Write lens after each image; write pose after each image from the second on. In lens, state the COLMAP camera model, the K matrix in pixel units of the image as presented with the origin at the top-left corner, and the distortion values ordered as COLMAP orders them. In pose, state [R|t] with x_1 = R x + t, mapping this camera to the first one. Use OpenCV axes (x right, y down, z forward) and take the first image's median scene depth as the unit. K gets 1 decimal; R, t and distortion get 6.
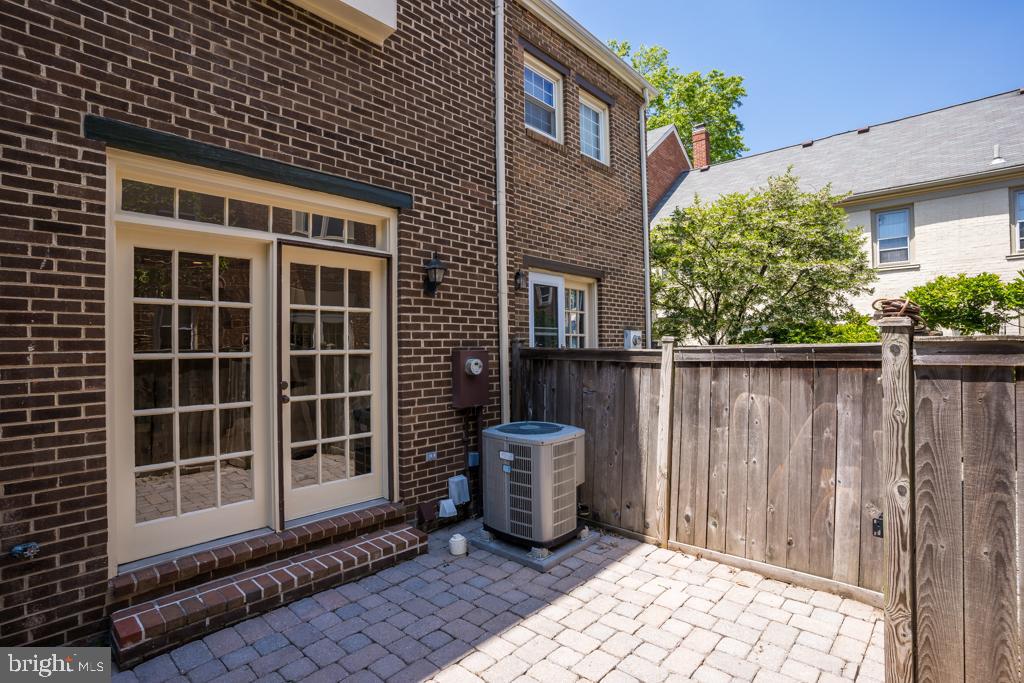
lens RADIAL K [[503.0, 0, 512.0], [0, 503.0, 341.5], [0, 0, 1]] dist [-0.083072, 0.038679]
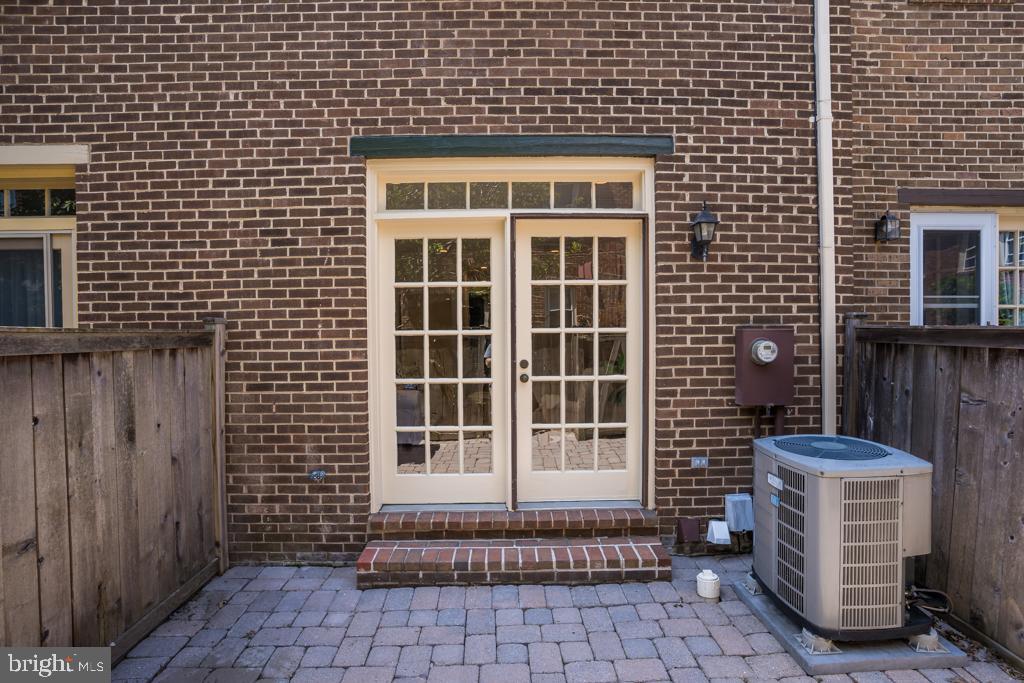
lens RADIAL K [[503.0, 0, 512.0], [0, 503.0, 341.5], [0, 0, 1]] dist [-0.083072, 0.038679]
pose [[0.688153, 0.017567, -0.725353, 0.219734], [0.008288, 0.999451, 0.032068, 0.011119], [0.725518, -0.028080, 0.687630, 0.273313]]
